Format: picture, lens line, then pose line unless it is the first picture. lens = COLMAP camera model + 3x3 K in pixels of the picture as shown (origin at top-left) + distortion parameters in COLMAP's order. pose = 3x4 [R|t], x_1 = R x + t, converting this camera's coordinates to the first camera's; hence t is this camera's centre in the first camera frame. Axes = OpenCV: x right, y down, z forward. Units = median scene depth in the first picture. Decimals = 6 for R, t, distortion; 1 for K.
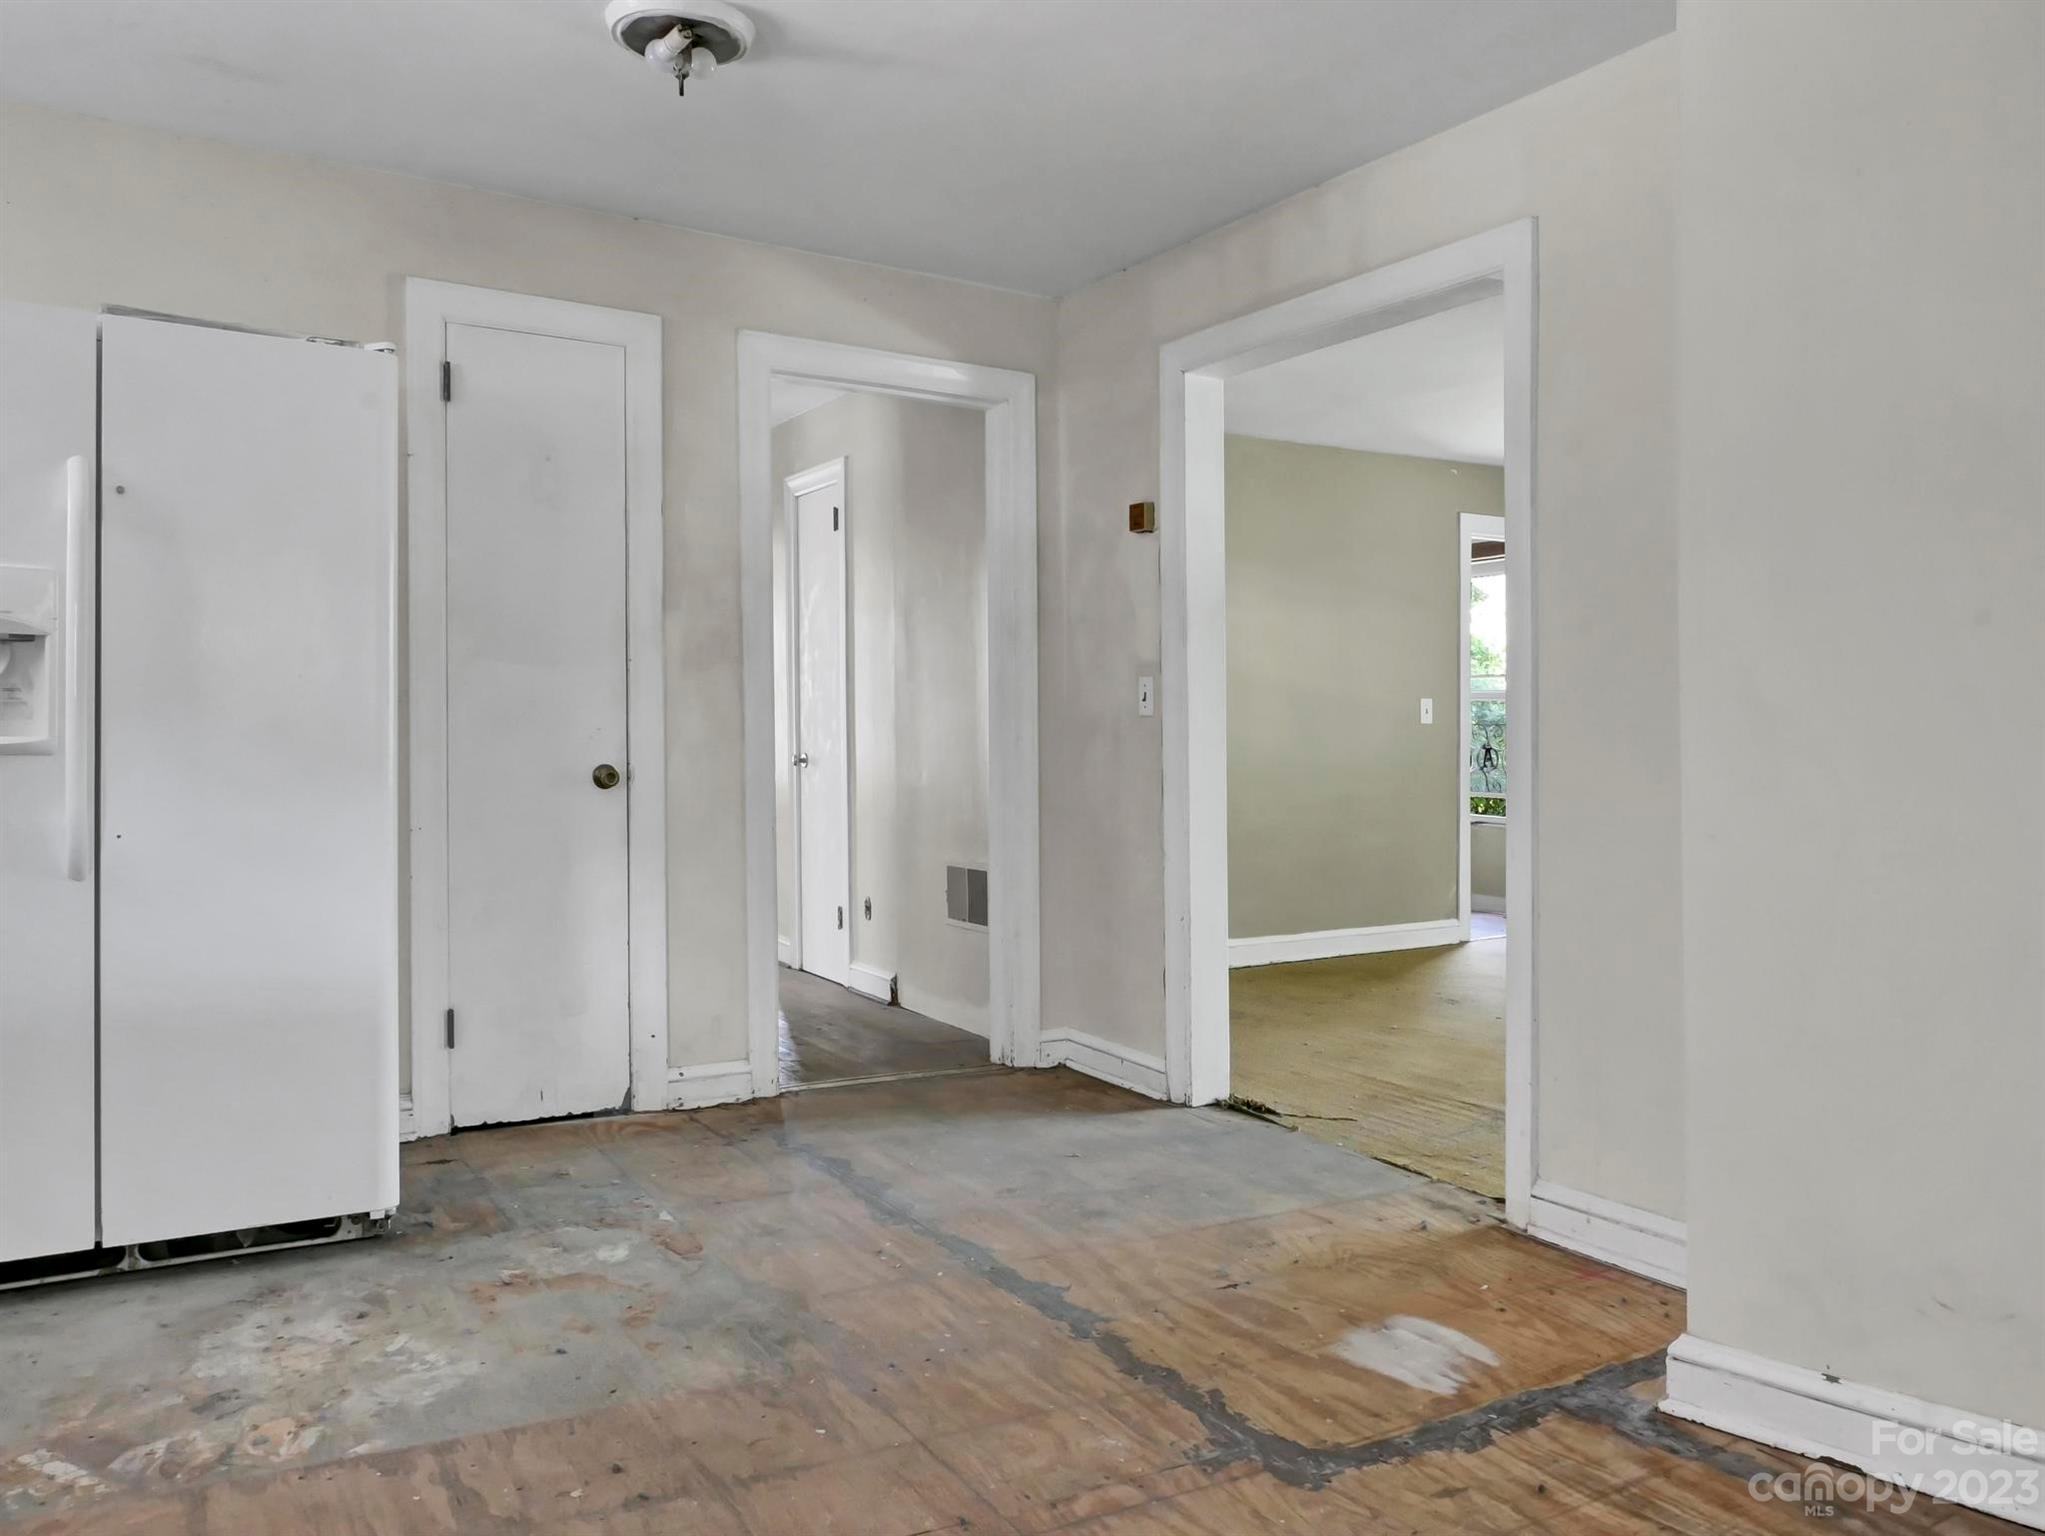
lens RADIAL K [[1604.2, 0, 1022.5], [0, 1604.2, 768.0], [0, 0, 1]] dist [-0.057887, 0.040130]
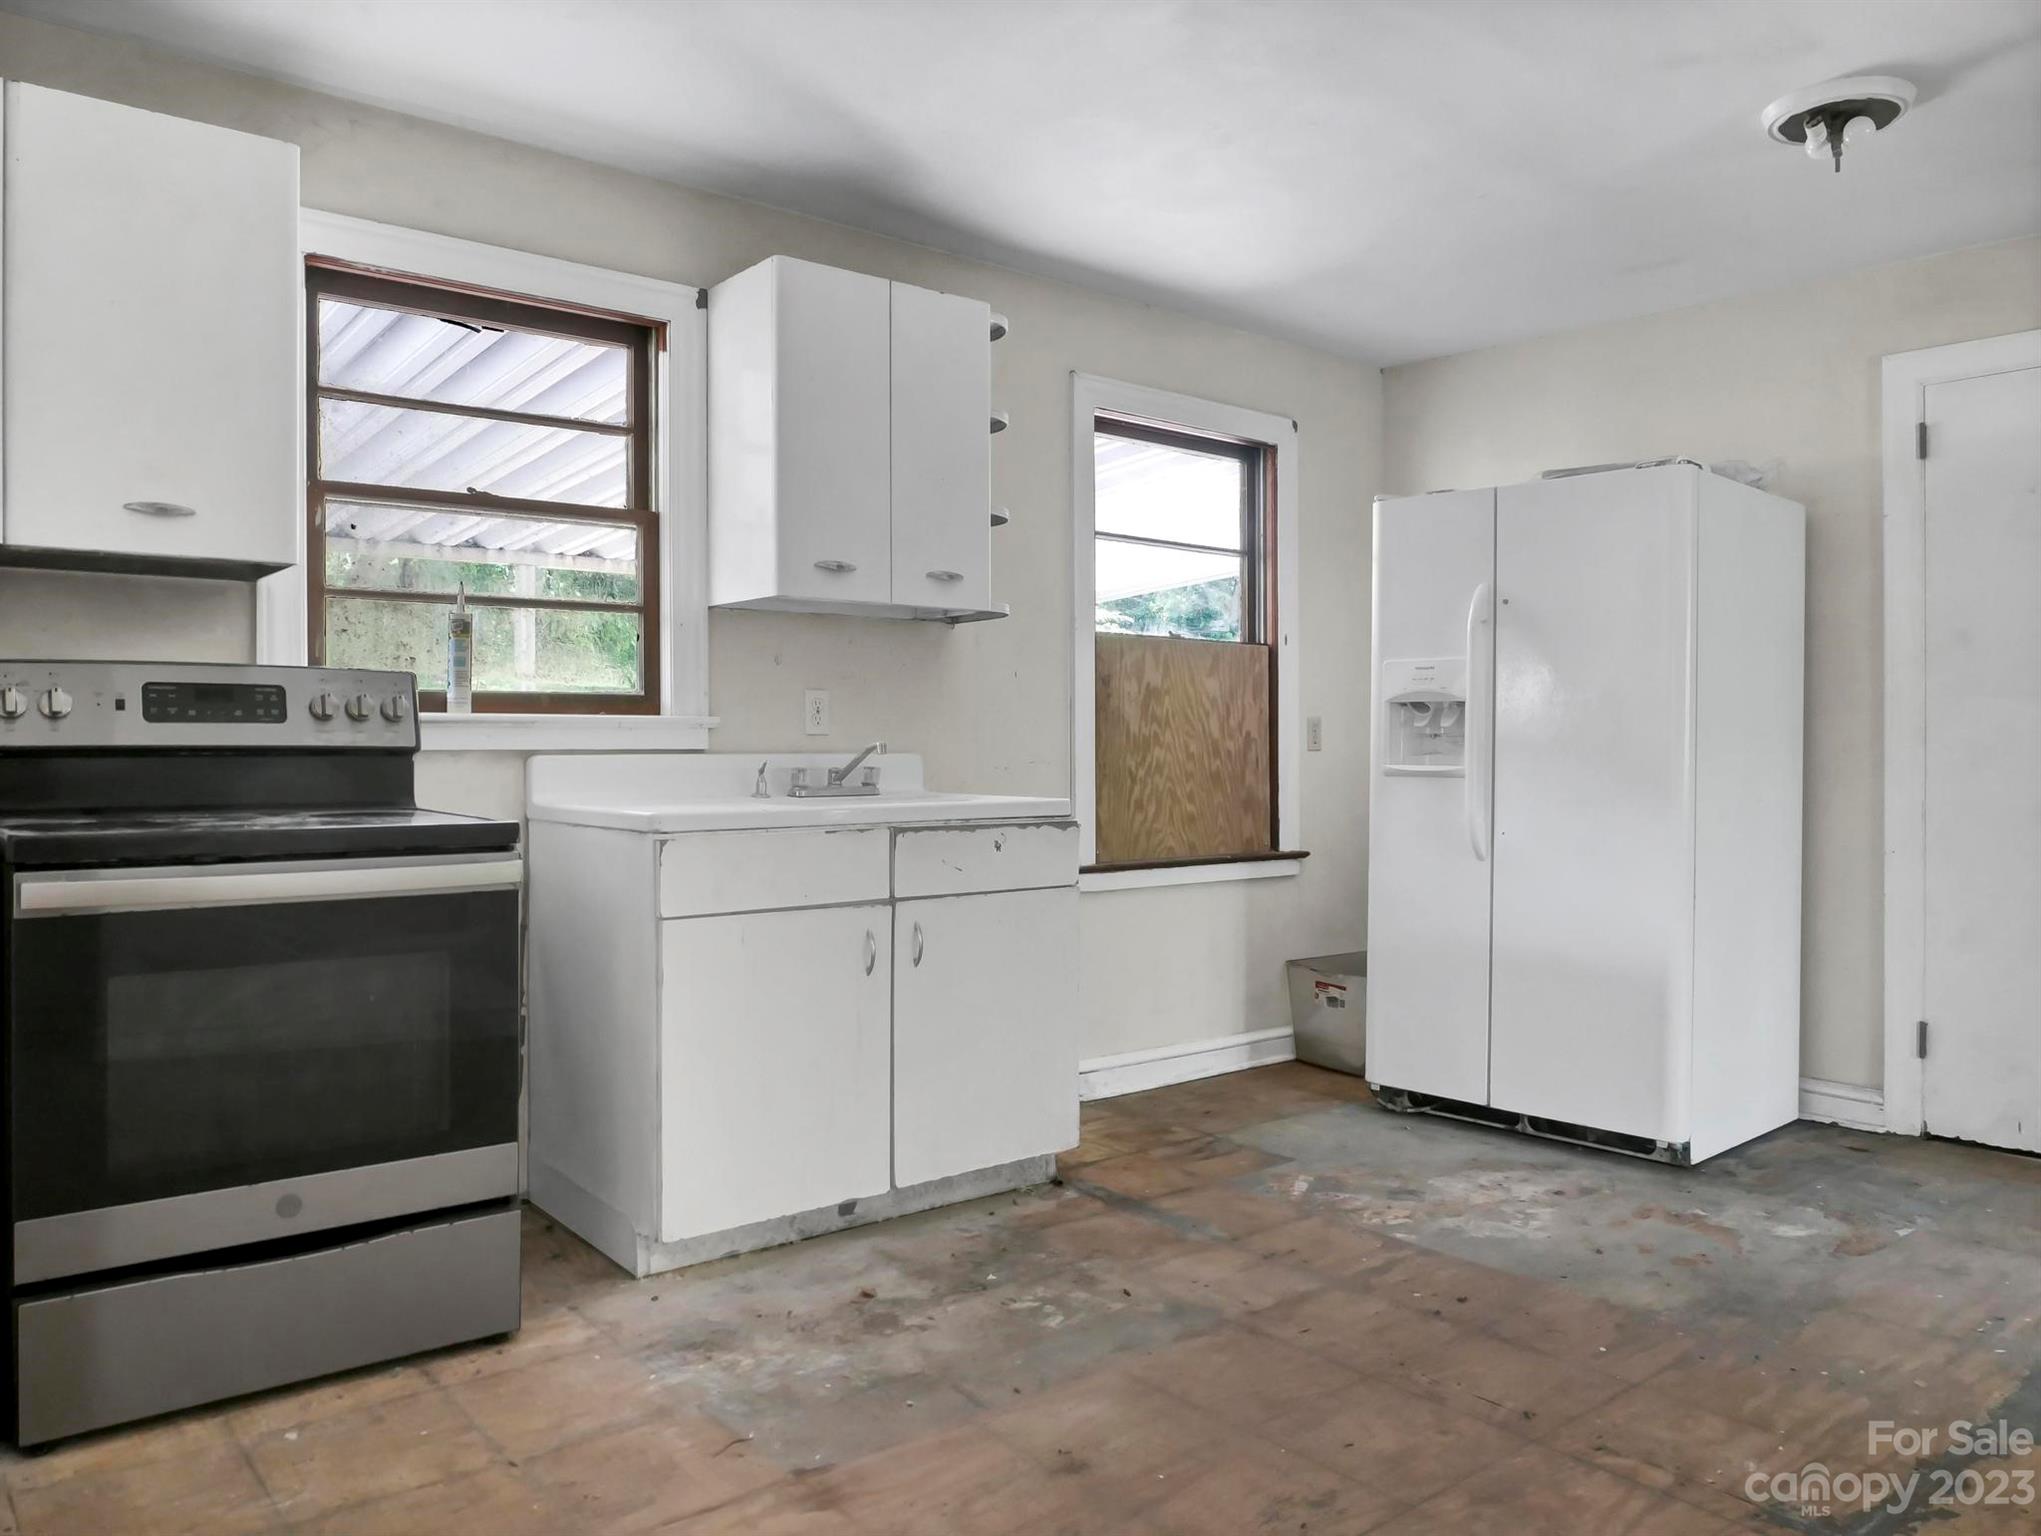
lens RADIAL K [[1601.0, 0, 1020.5], [0, 1601.0, 768.0], [0, 0, 1]] dist [-0.057887, 0.040130]
pose [[0.129798, -0.002166, -0.991538, 0.866432], [-0.023210, 0.999717, -0.005222, -0.000208], [0.991269, 0.023692, 0.129711, 0.356098]]
